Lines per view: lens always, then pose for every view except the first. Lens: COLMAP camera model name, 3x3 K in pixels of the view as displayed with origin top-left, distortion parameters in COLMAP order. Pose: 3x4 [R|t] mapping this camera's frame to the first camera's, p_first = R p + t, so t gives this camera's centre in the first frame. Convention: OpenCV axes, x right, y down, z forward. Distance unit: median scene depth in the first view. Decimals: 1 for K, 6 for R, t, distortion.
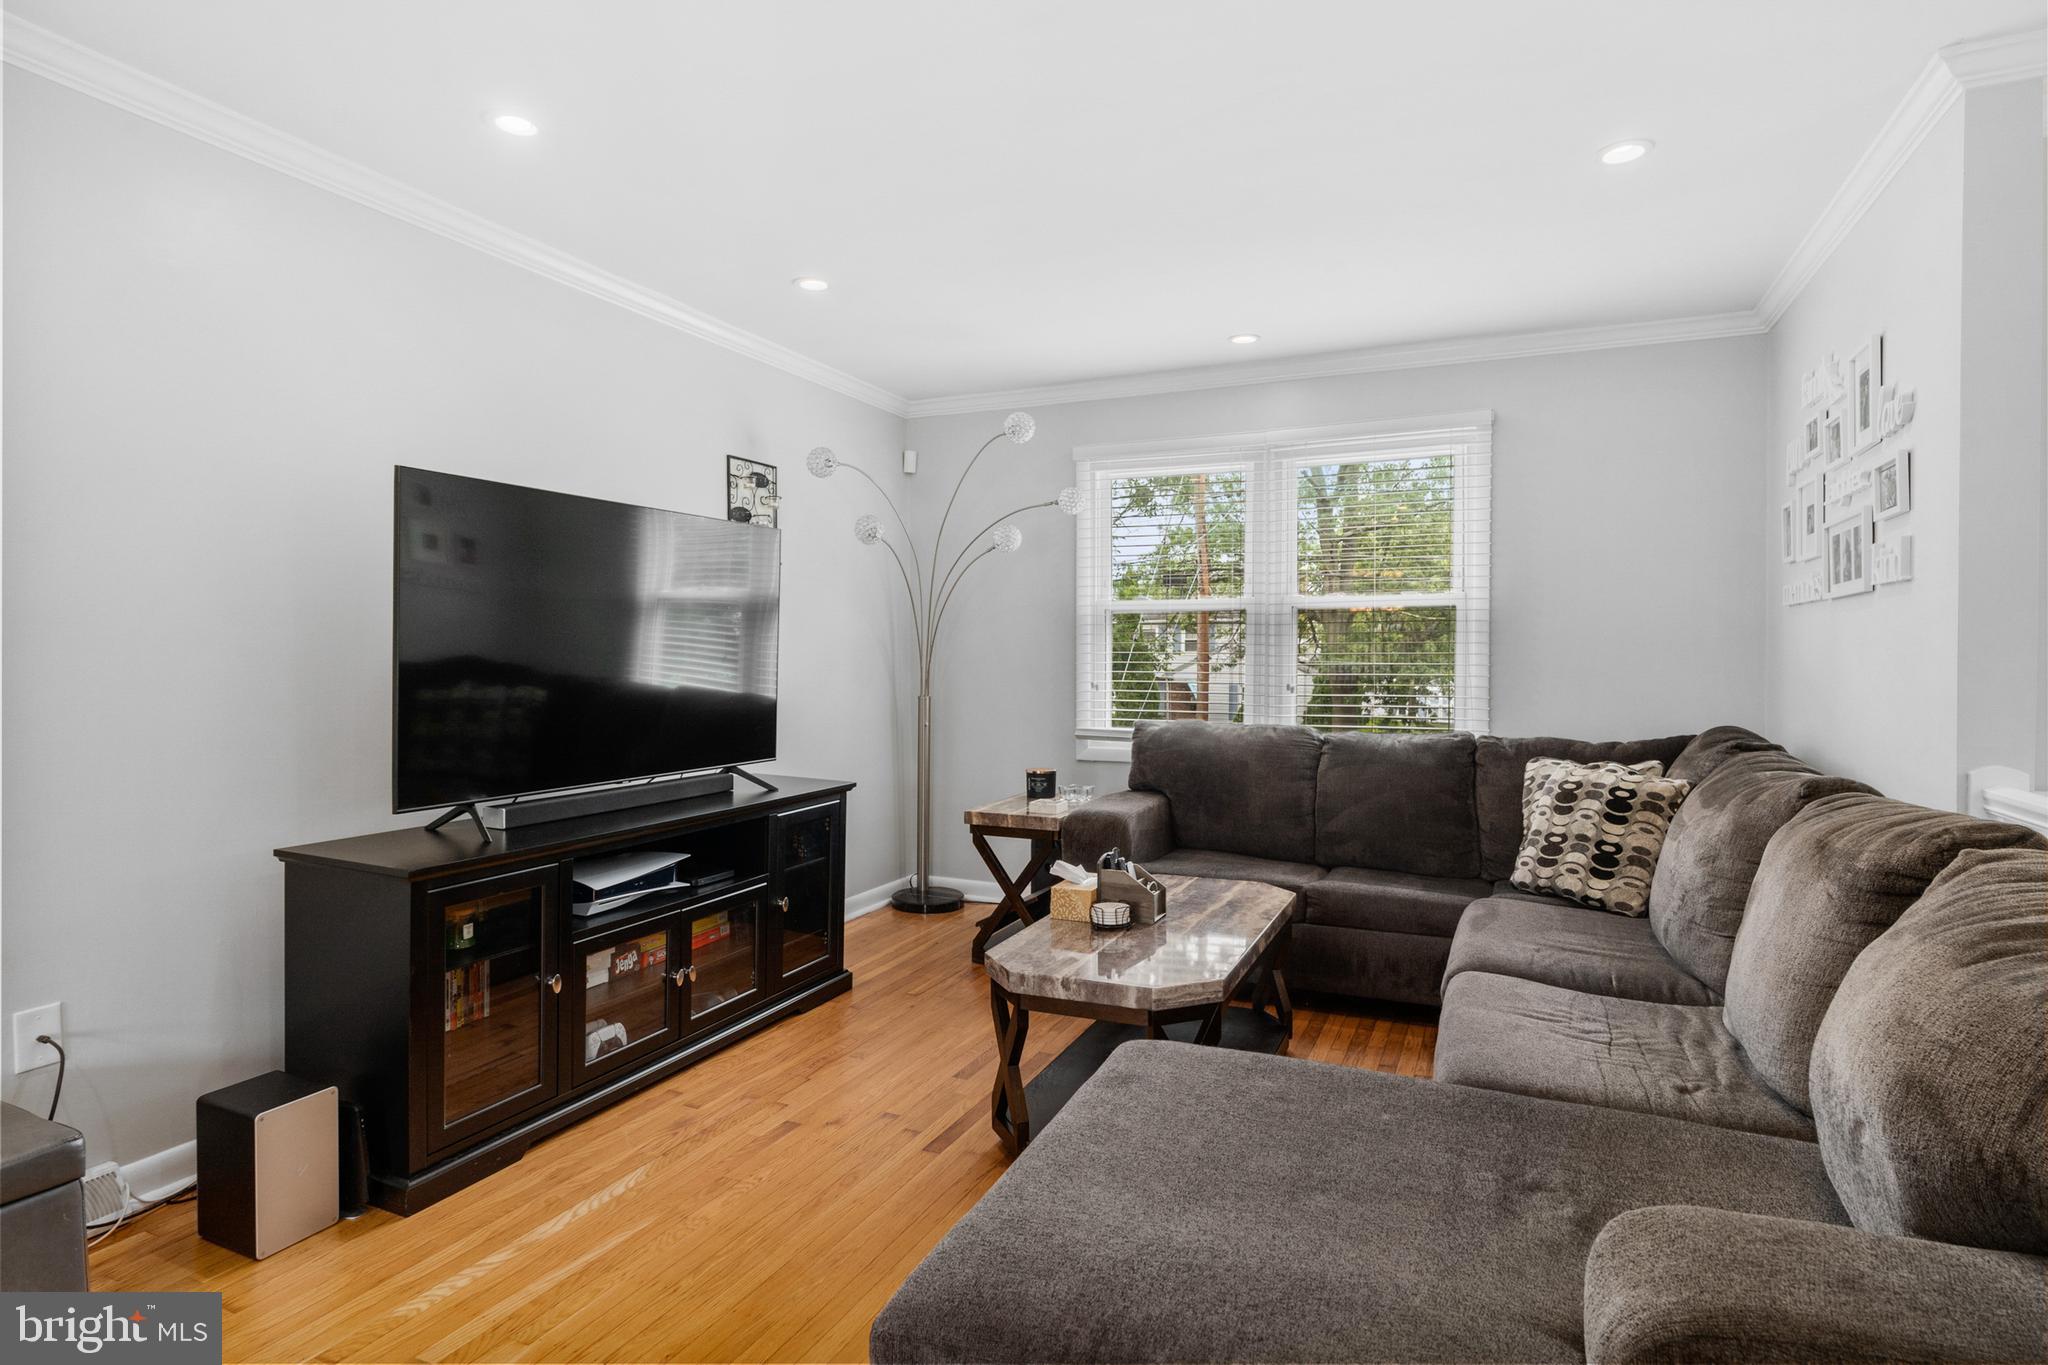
lens RADIAL K [[1119.3, 0, 1015.5], [0, 1119.3, 685.4], [0, 0, 1]] dist [-0.001412, 0.003212]
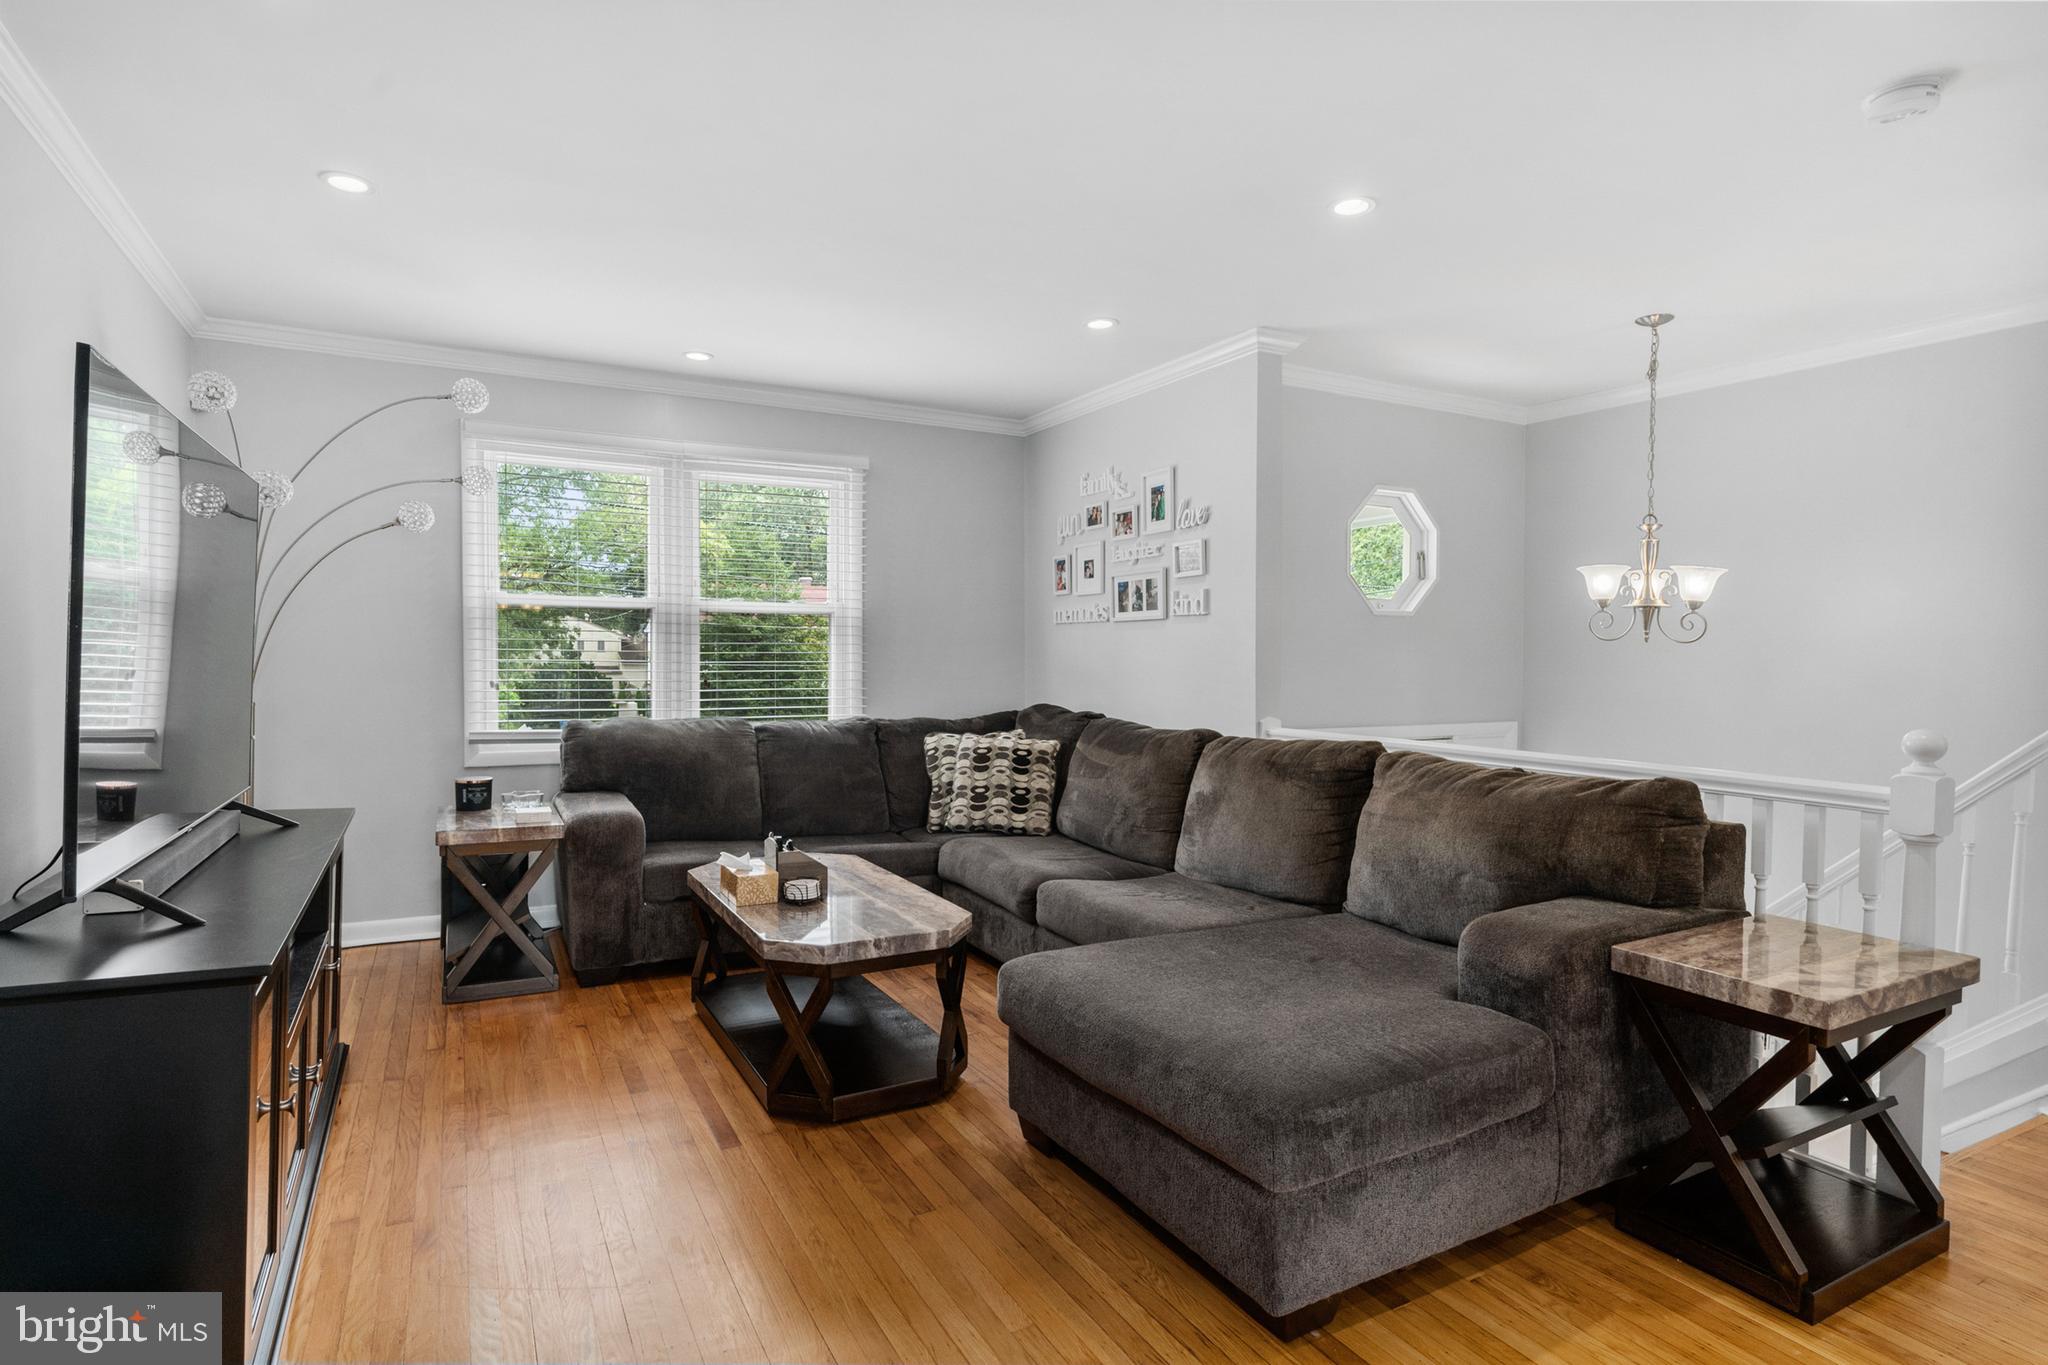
lens RADIAL K [[1089.8, 0, 1029.5], [0, 1089.8, 693.4], [0, 0, 1]] dist [-0.003770, -0.000163]
pose [[0.592817, -0.022219, 0.805031, -0.554742], [0.015234, 0.999750, 0.016376, -0.001469], [-0.805193, 0.002556, 0.593007, 0.166257]]
